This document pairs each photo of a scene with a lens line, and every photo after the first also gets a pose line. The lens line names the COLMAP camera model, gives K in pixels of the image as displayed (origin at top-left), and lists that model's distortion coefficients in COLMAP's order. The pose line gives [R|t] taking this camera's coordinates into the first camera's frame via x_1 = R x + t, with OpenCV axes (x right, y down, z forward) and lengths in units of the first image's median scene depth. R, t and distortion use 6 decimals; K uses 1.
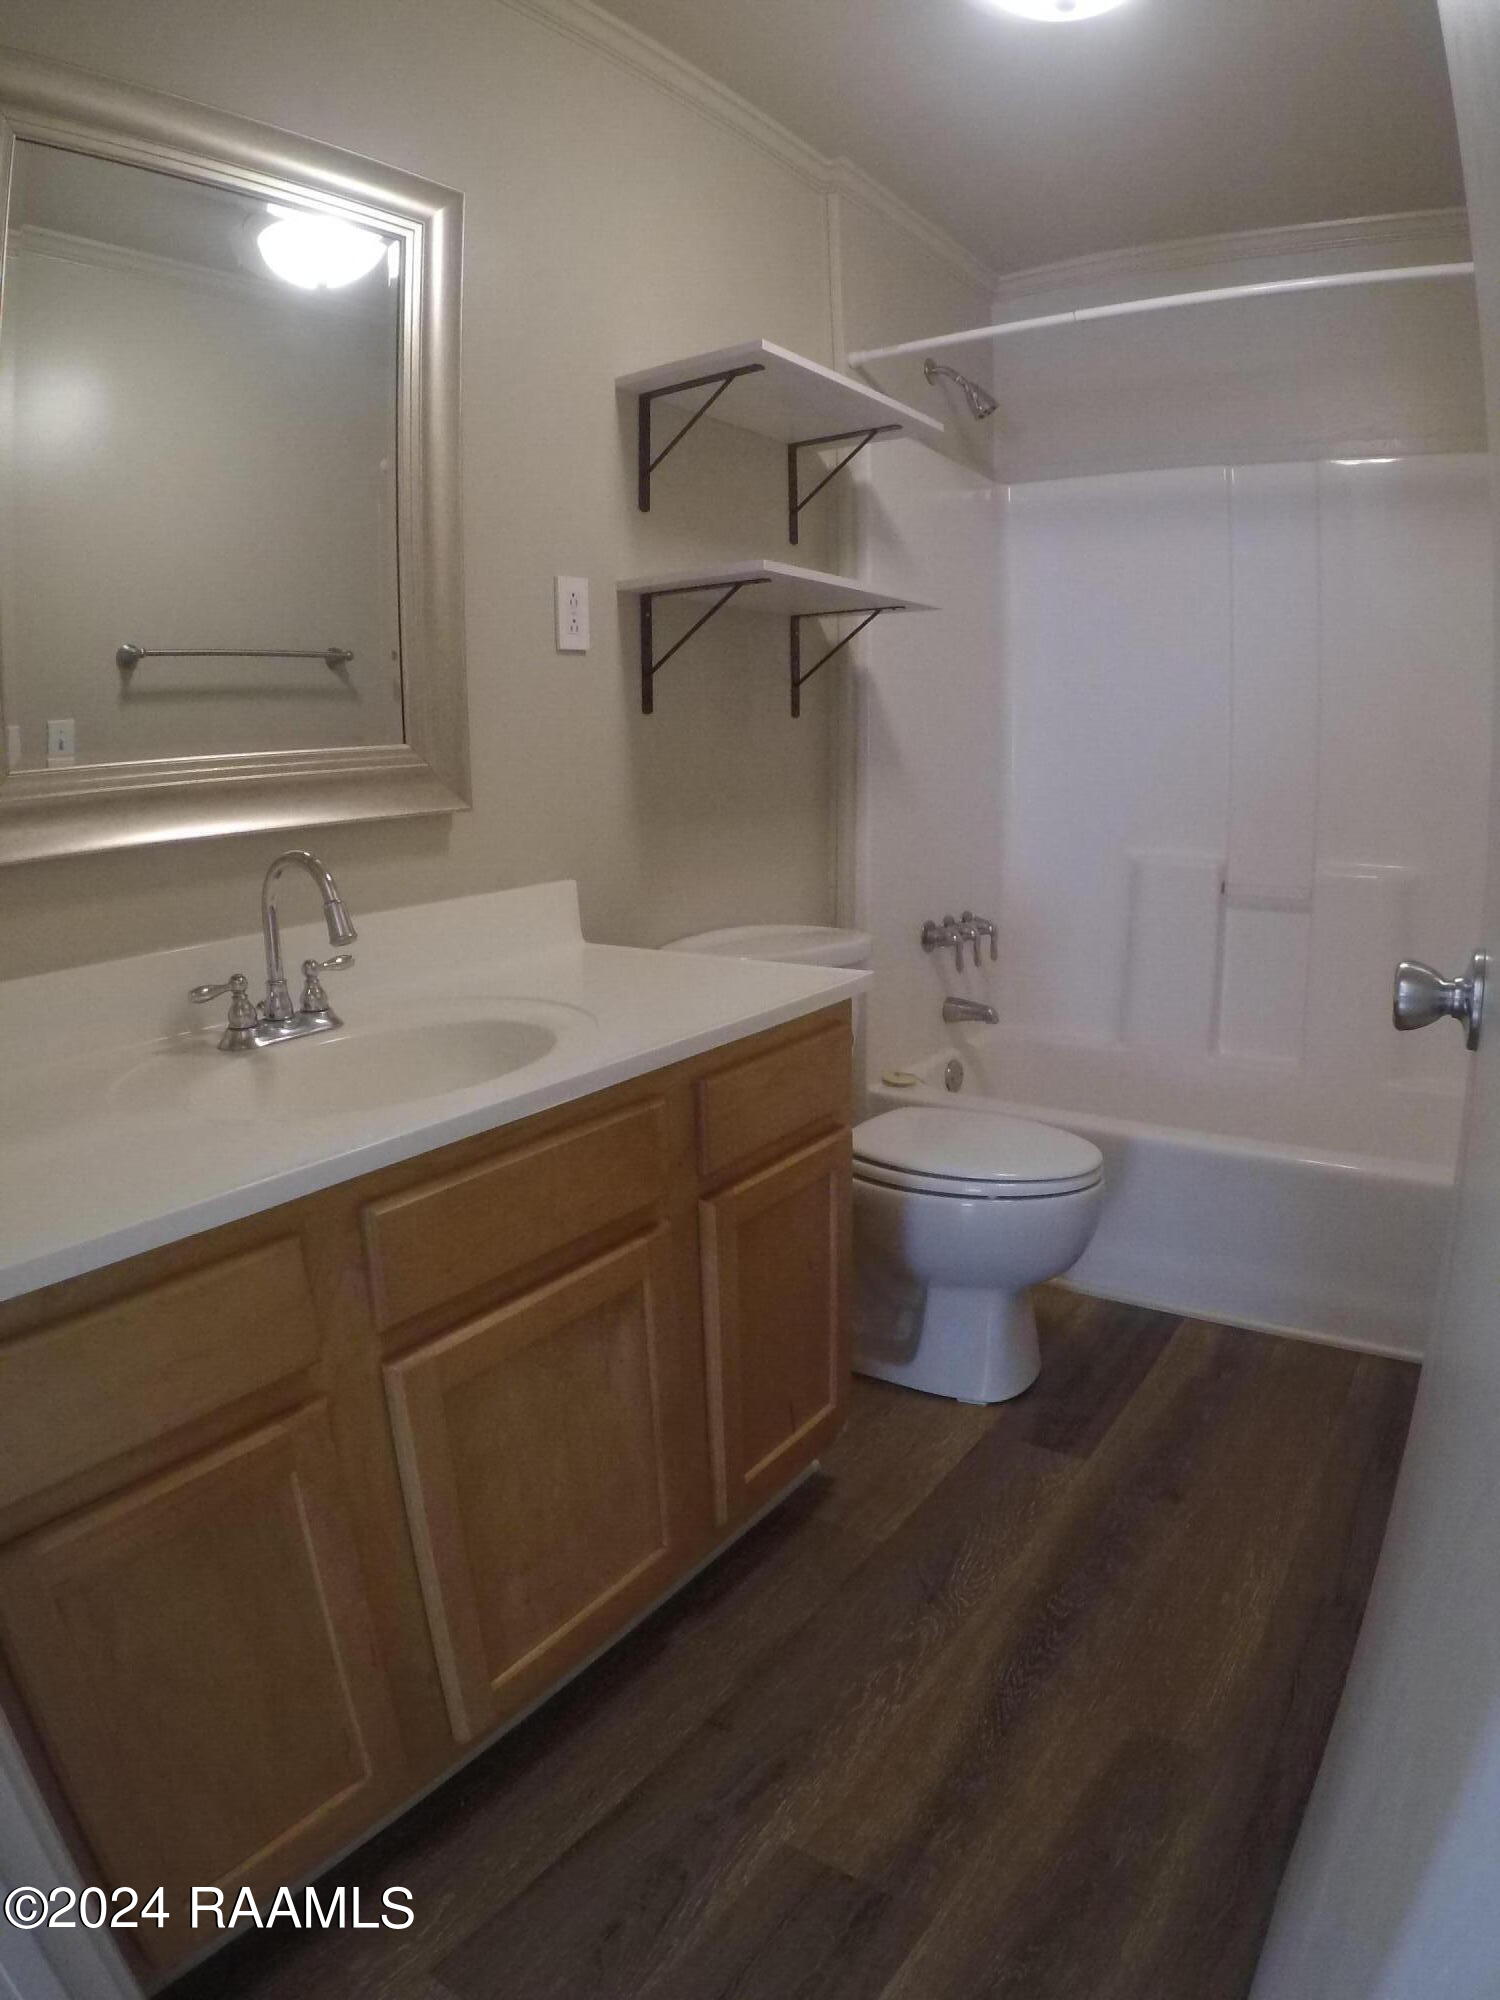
lens RADIAL K [[1181.5, 0, 750.0], [0, 1181.5, 1000.0], [0, 0, 1]] dist [-0.265631, 0.088085]
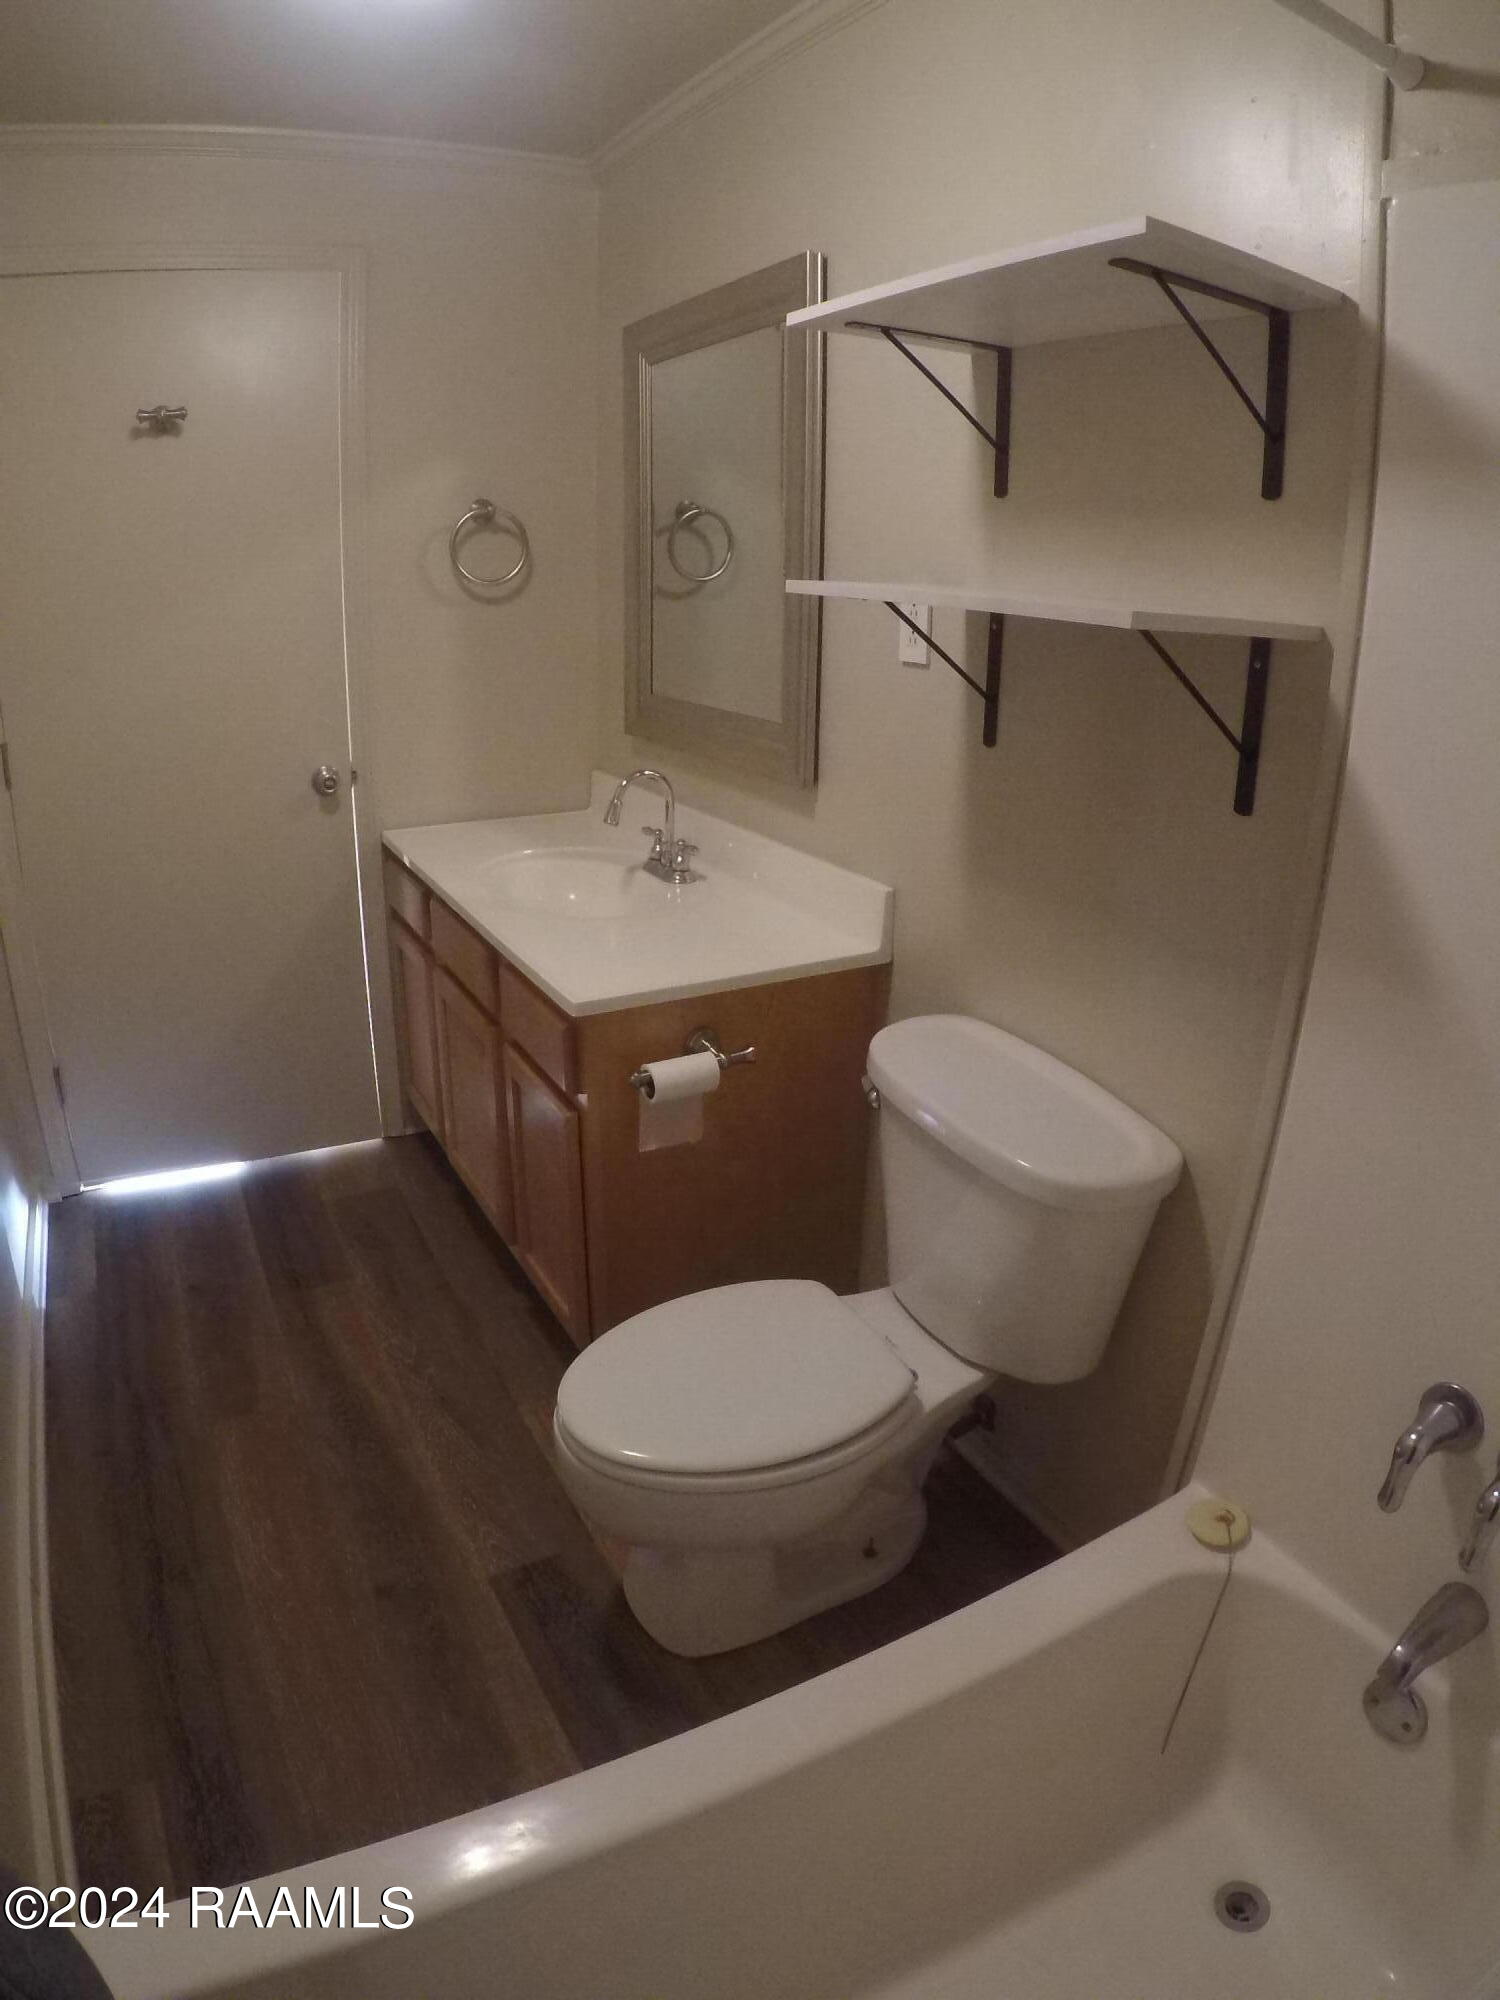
lens RADIAL K [[1181.5, 0, 750.0], [0, 1181.5, 1000.0], [0, 0, 1]] dist [-0.265631, 0.088085]
pose [[-0.432530, 0.332076, -0.838238, 1.023909], [-0.202603, 0.870129, 0.449253, -0.588647], [0.878561, 0.364145, -0.309077, 1.623427]]
